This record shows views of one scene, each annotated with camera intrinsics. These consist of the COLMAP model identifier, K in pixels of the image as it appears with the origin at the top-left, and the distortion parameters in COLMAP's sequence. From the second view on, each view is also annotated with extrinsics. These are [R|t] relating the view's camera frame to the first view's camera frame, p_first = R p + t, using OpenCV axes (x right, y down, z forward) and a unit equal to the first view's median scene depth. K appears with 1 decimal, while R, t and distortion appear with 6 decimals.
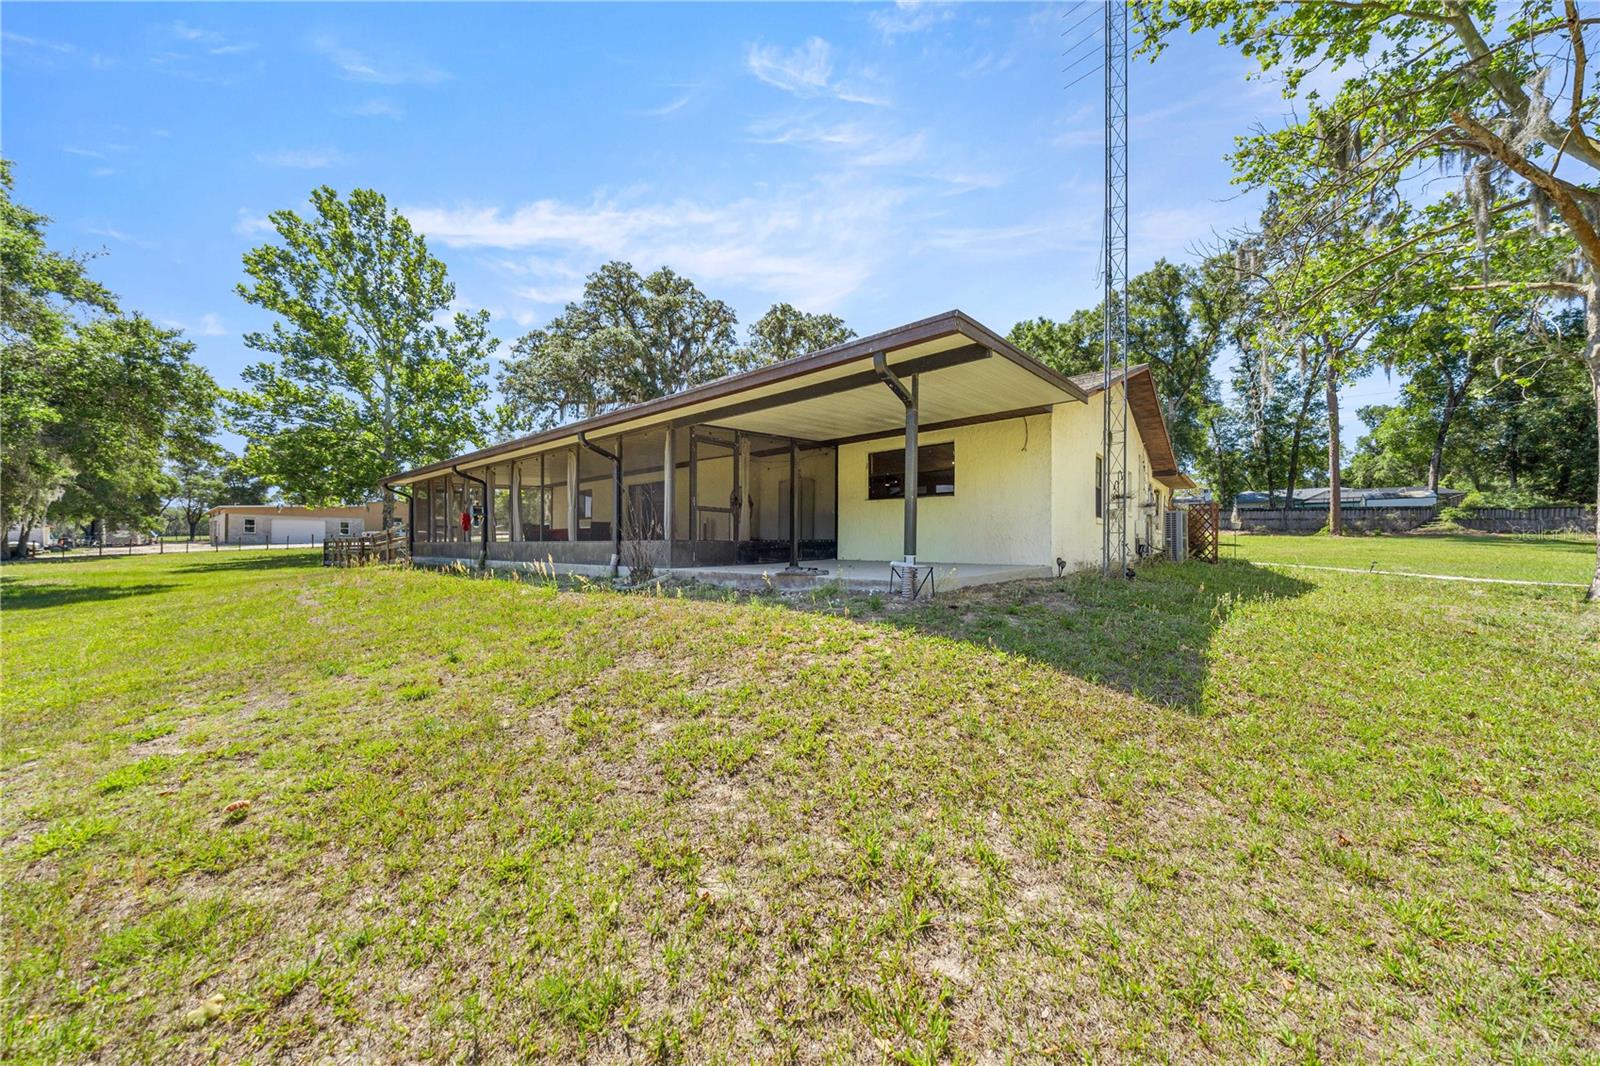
lens RADIAL K [[561.4, 0, 828.3], [0, 561.4, 549.7], [0, 0, 1]] dist [-0.001391, -0.000121]
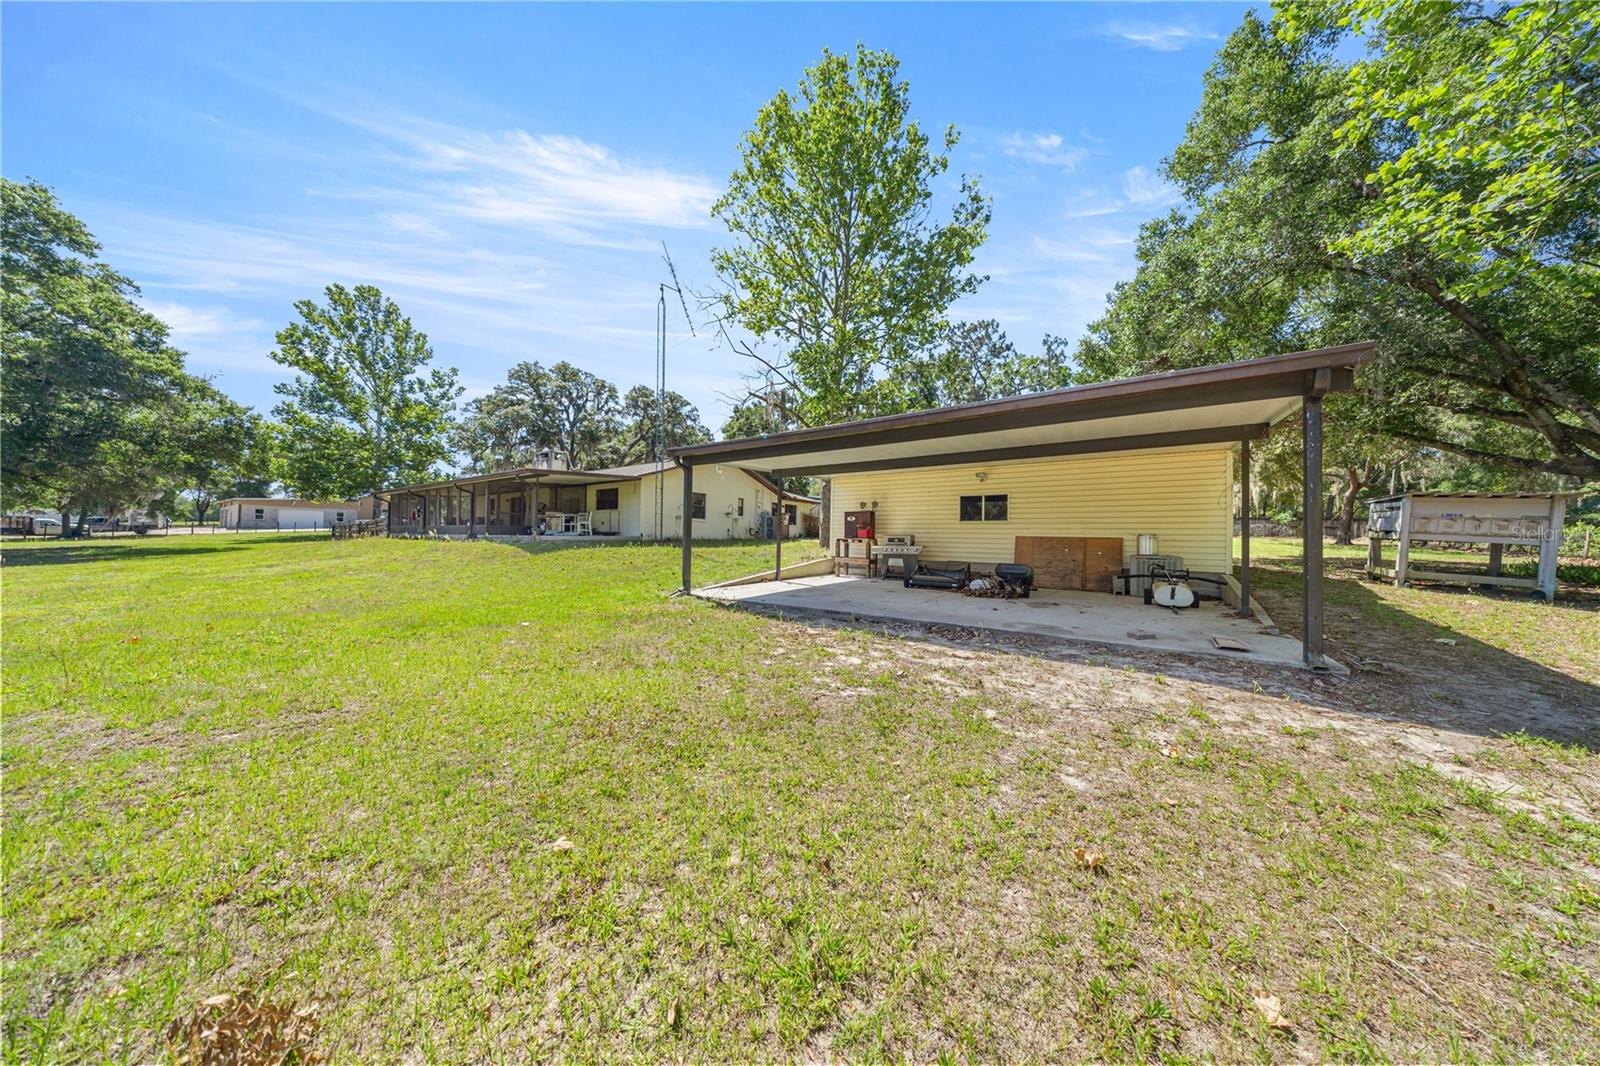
lens RADIAL K [[479.7, 0, 830.3], [0, 479.7, 530.6], [0, 0, 1]] dist [0.000341, 0.000048]
pose [[0.995831, 0.010330, 0.090627, 0.272526], [-0.008478, 0.999748, -0.020792, 0.010421], [-0.090819, 0.019937, 0.995668, -0.343435]]
